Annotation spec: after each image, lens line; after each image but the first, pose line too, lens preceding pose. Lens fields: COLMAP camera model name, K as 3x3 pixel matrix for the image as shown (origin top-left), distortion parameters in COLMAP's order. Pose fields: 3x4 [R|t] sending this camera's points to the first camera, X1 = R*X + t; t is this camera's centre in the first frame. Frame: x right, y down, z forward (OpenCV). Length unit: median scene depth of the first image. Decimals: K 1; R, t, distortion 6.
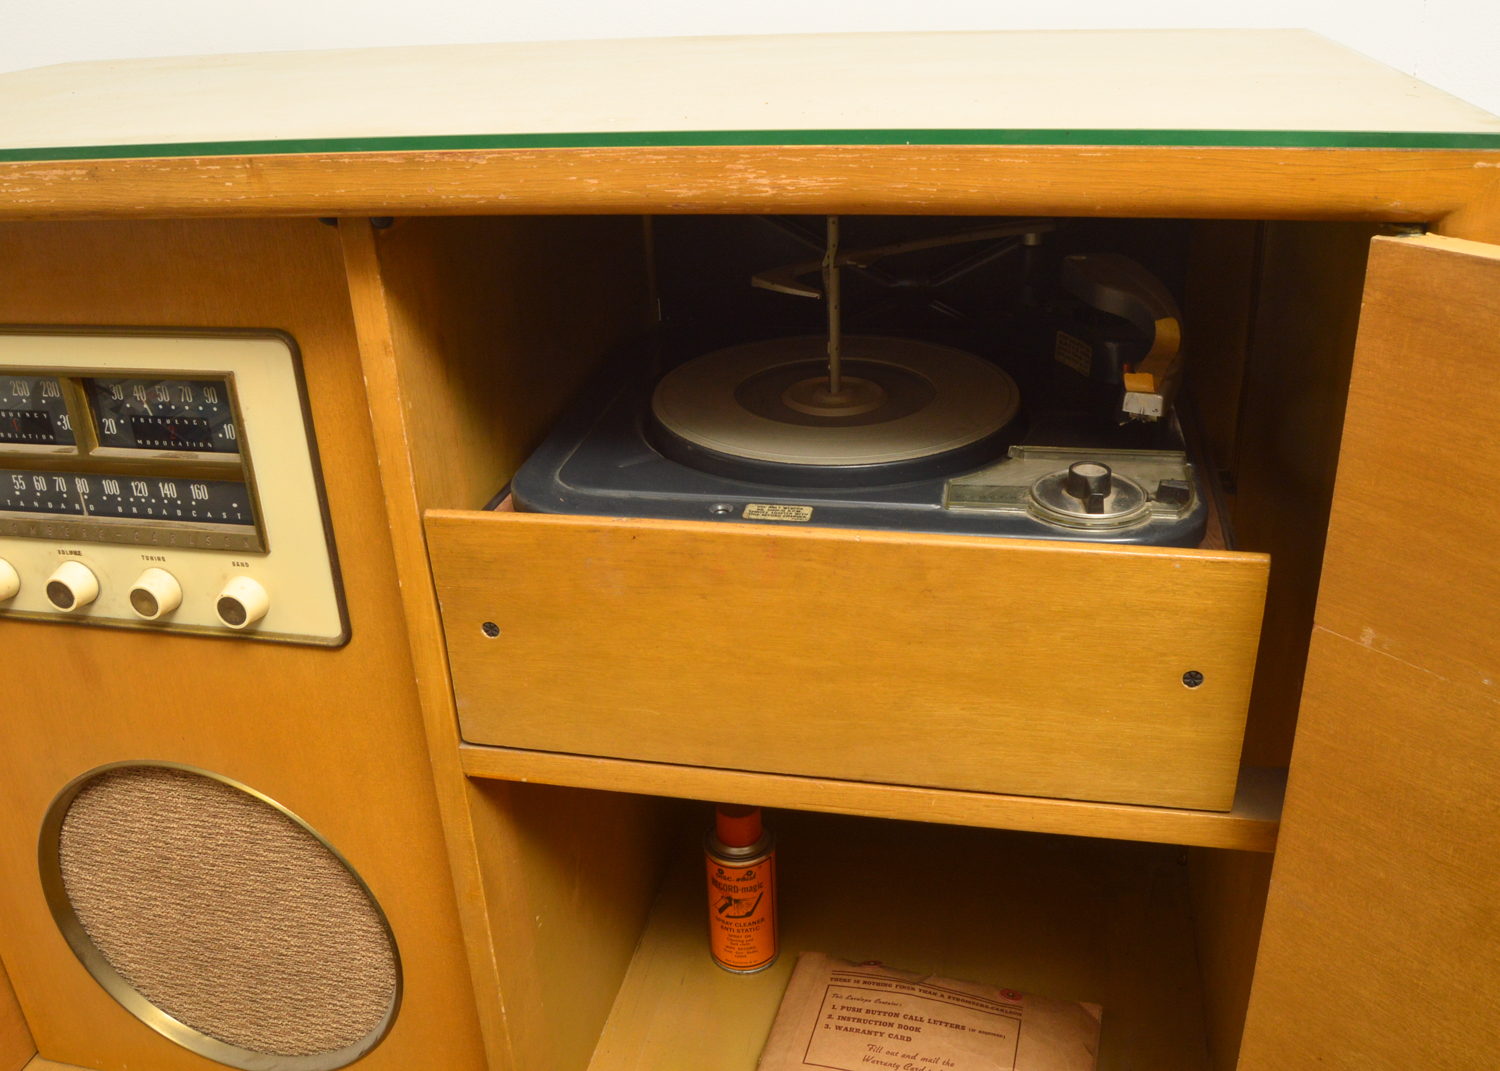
lens RADIAL K [[1307.4, 0, 755.7], [0, 1307.4, 521.6], [0, 0, 1]] dist [-0.095046, 0.031993]
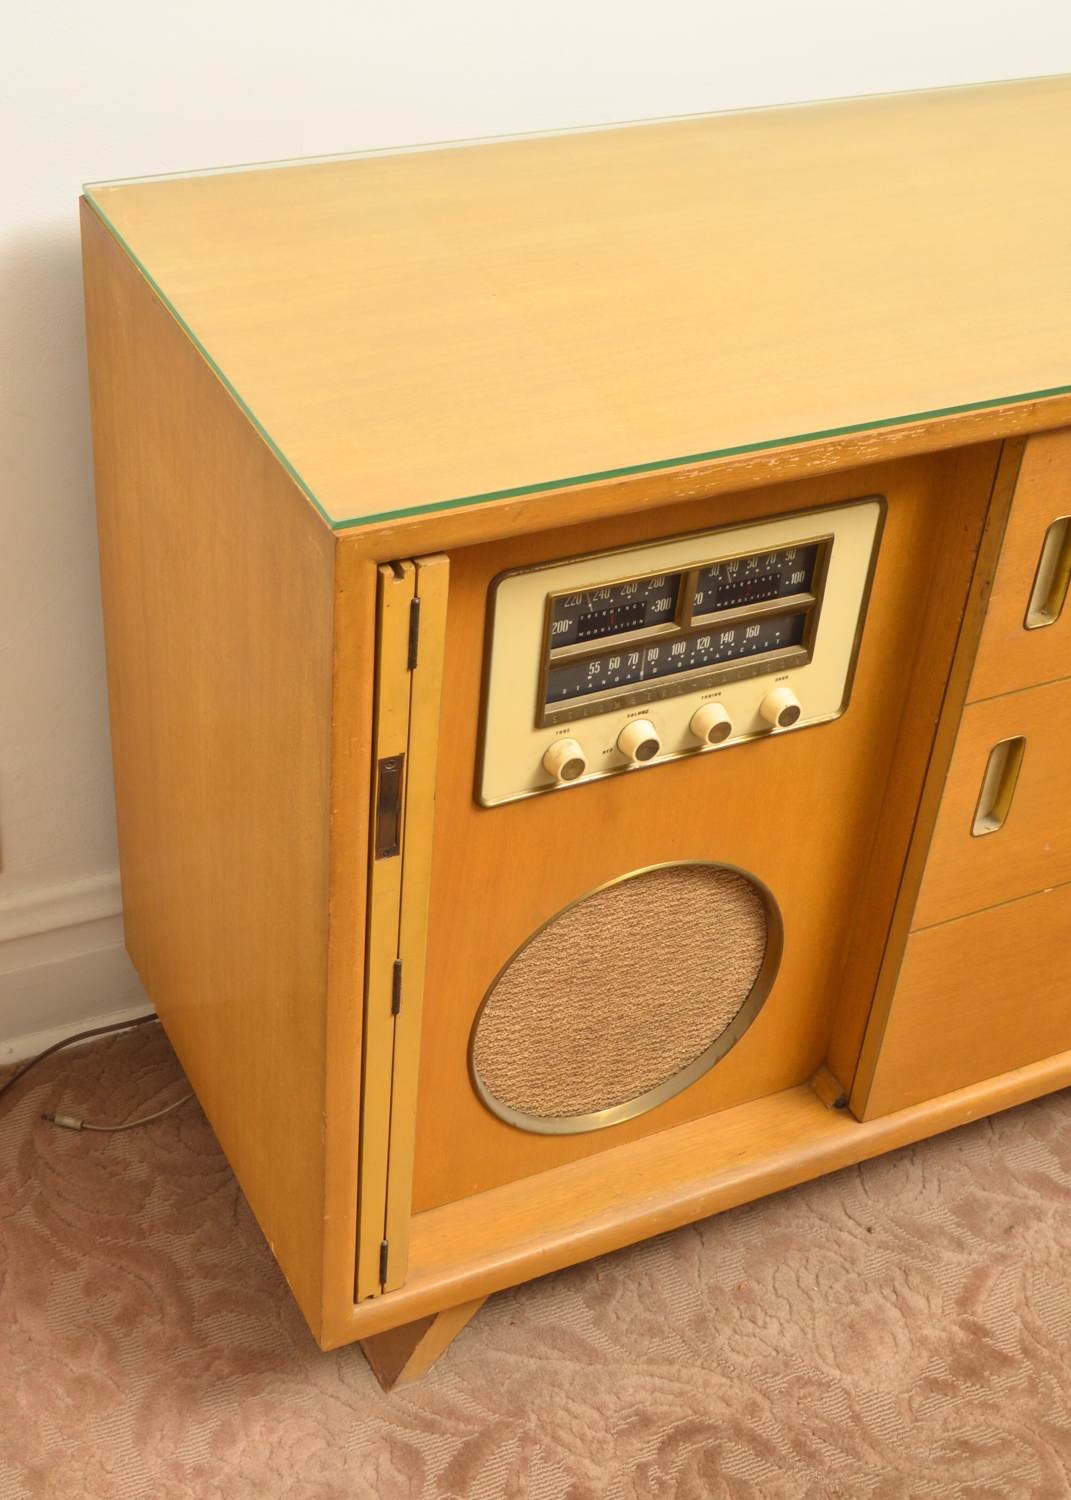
lens RADIAL K [[2113.7, 0, 530.9], [0, 2113.7, 751.7], [0, 0, 1]] dist [-0.057427, 0.000000]
pose [[0.780380, -0.299612, 0.548852, -1.851573], [0.165394, 0.945376, 0.280906, -0.548321], [-0.603035, -0.128437, 0.787307, -0.494824]]
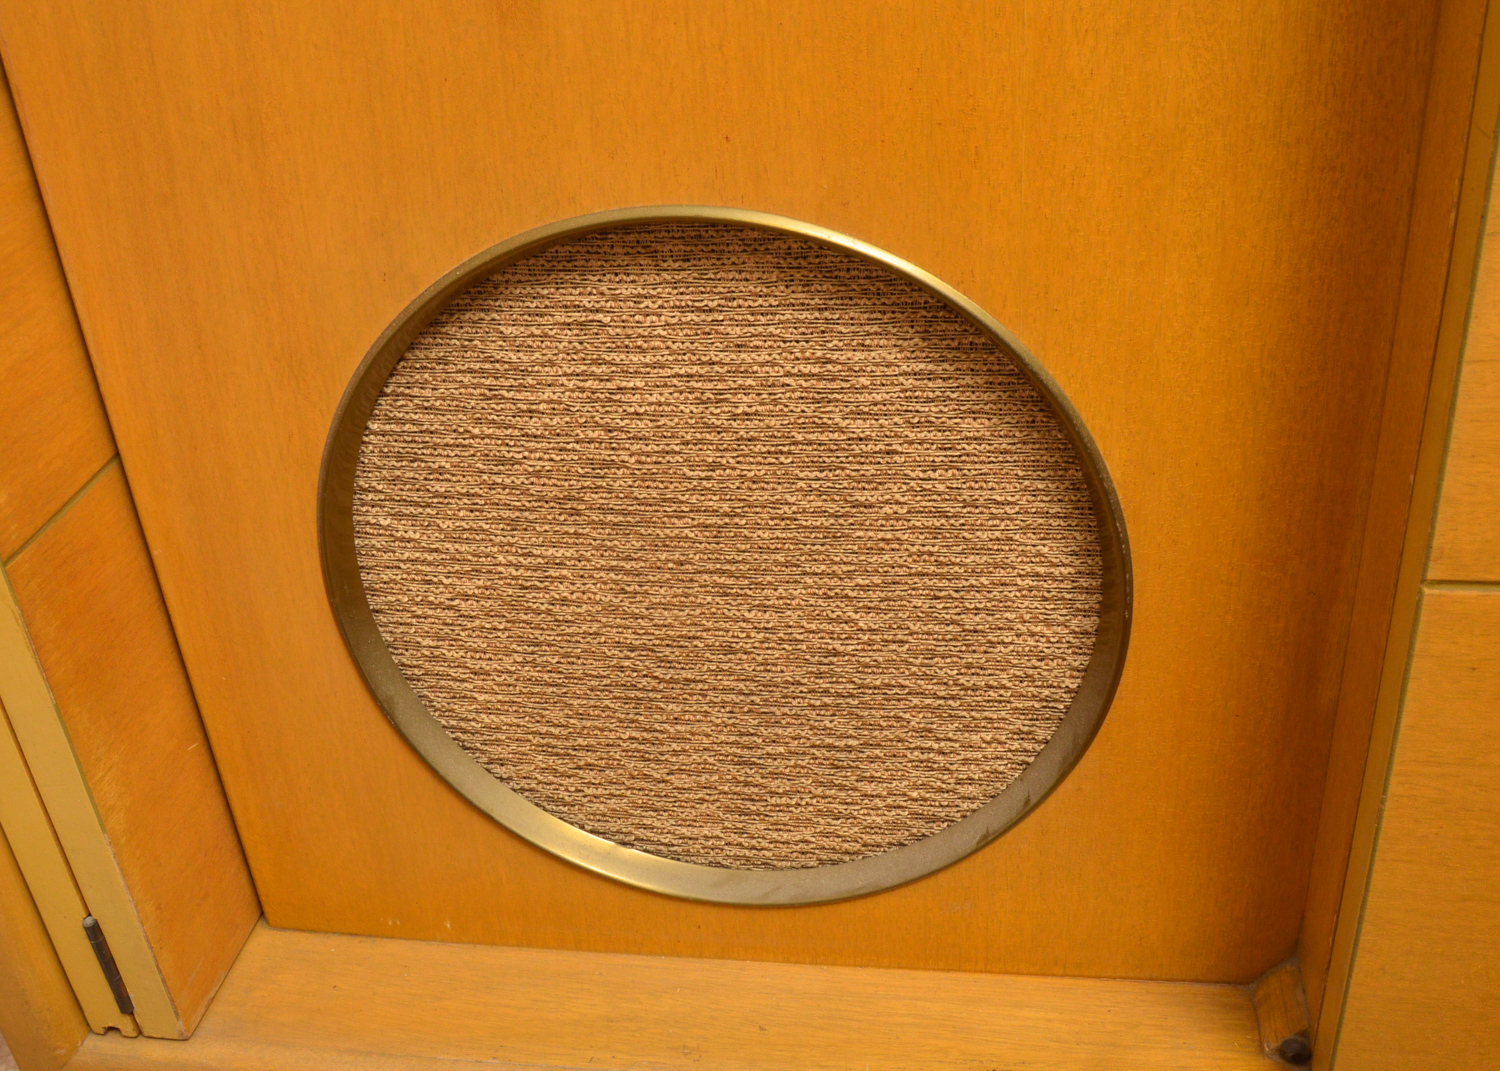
lens RADIAL K [[1539.9, 0, 755.1], [0, 1539.9, 525.7], [0, 0, 1]] dist [-0.077332, 0.000000]
pose [[0.997938, -0.052559, 0.036833, -0.545648], [0.049096, 0.994792, 0.089326, 0.303203], [-0.041336, -0.087333, 0.995321, 0.525770]]
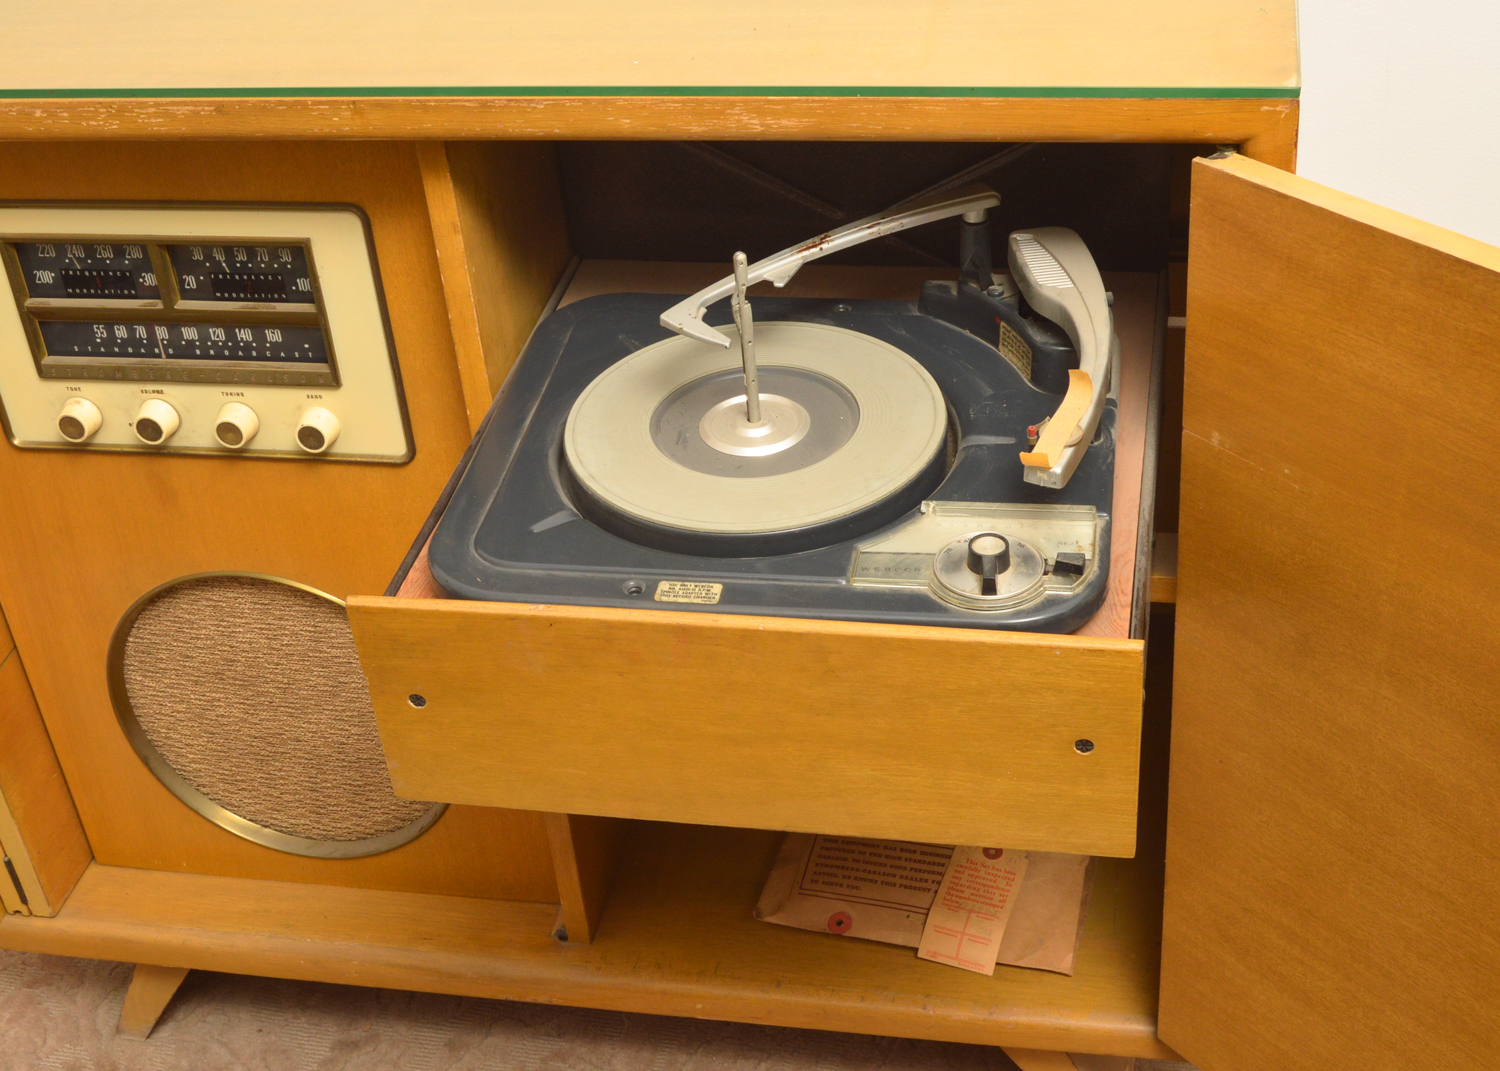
lens RADIAL K [[2063.3, 0, 742.0], [0, 2063.3, 533.7], [0, 0, 1]] dist [-0.055600, 0.000000]
pose [[0.998880, -0.040683, -0.024153, 0.020300], [0.044241, 0.984094, 0.172050, -0.155801], [0.016770, -0.172926, 0.984792, -0.877171]]
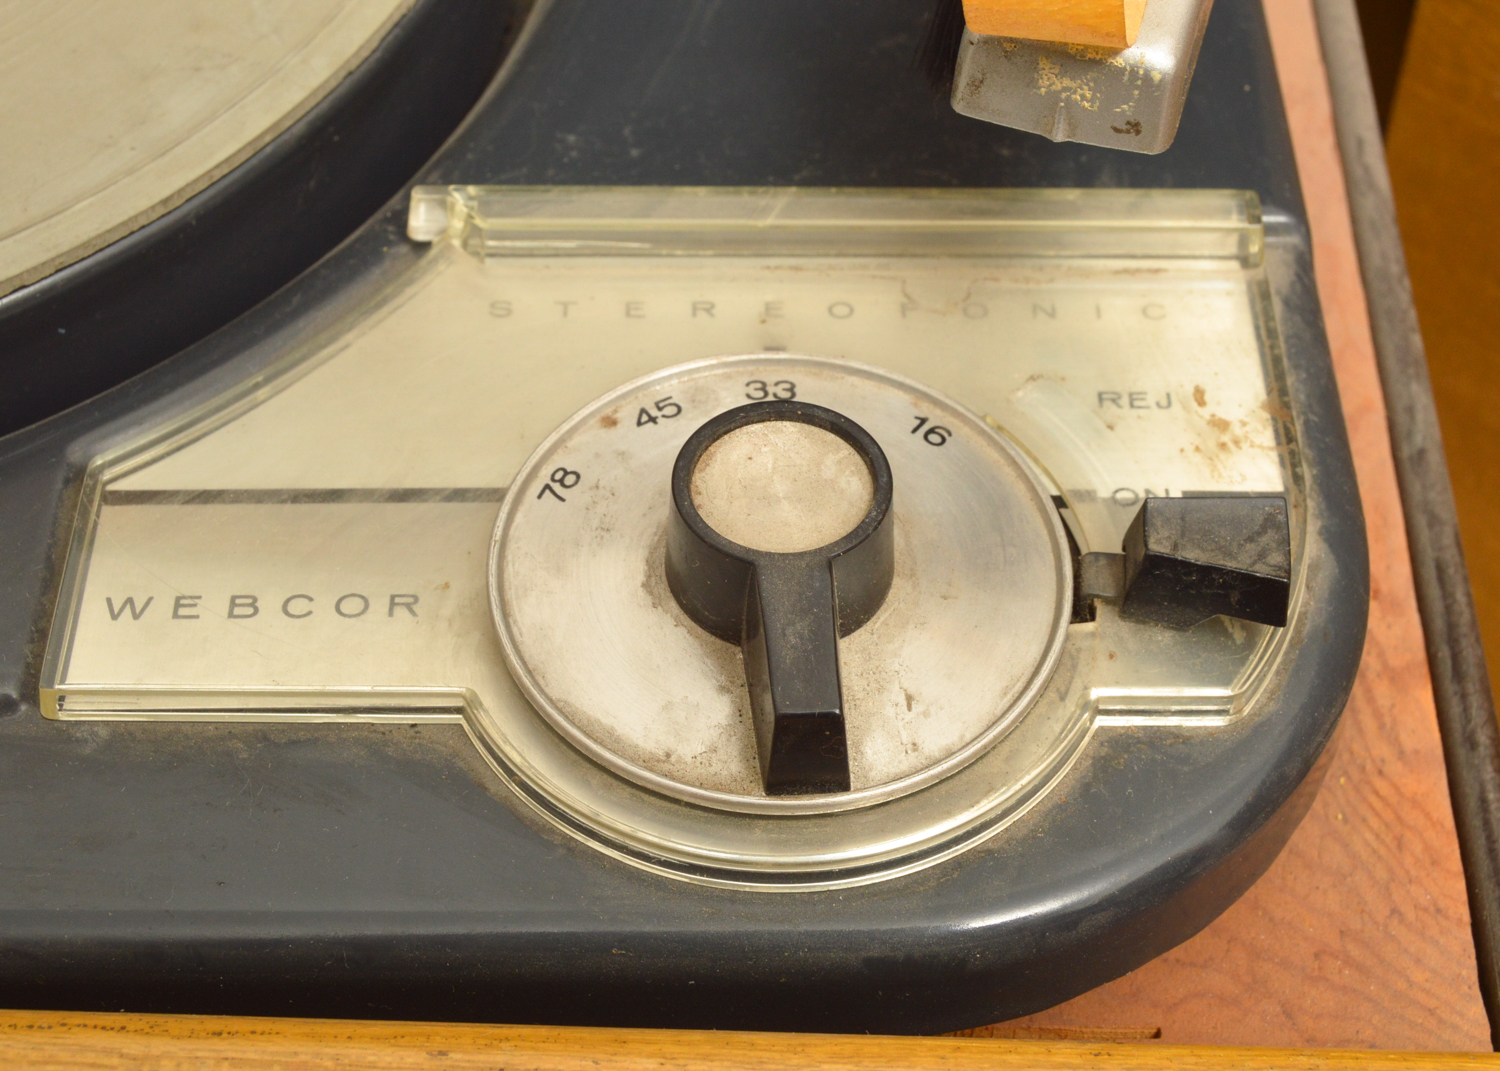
lens RADIAL K [[2506.3, 0, 749.8], [0, 2506.3, 537.4], [0, 0, 1]] dist [-0.057593, 0.000000]
pose [[0.982507, -0.110929, 0.149579, 0.107993], [0.037615, 0.904883, 0.423994, -0.016587], [-0.182385, -0.410951, 0.893227, 0.301082]]
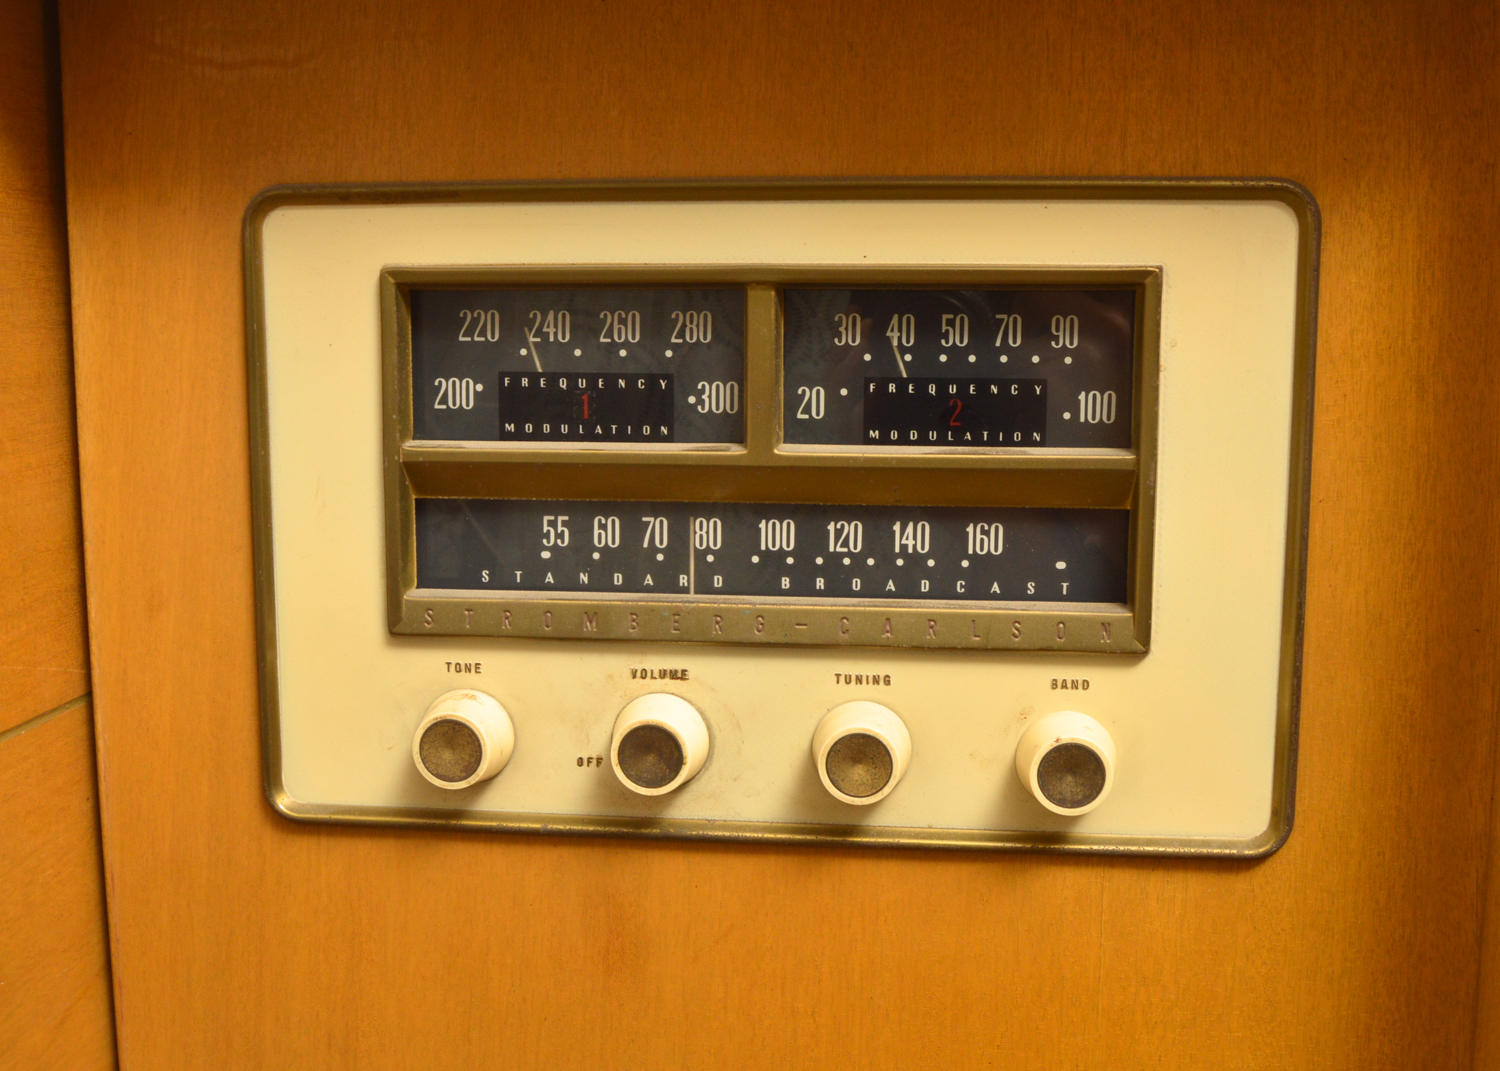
lens RADIAL K [[1539.9, 0, 758.4], [0, 1539.9, 522.3], [0, 0, 1]] dist [-0.077332, 0.000000]
pose [[0.995051, 0.027824, 0.095385, -0.619044], [0.002769, 0.951854, -0.306540, 0.164766], [-0.099322, 0.305287, 0.947066, 0.472378]]
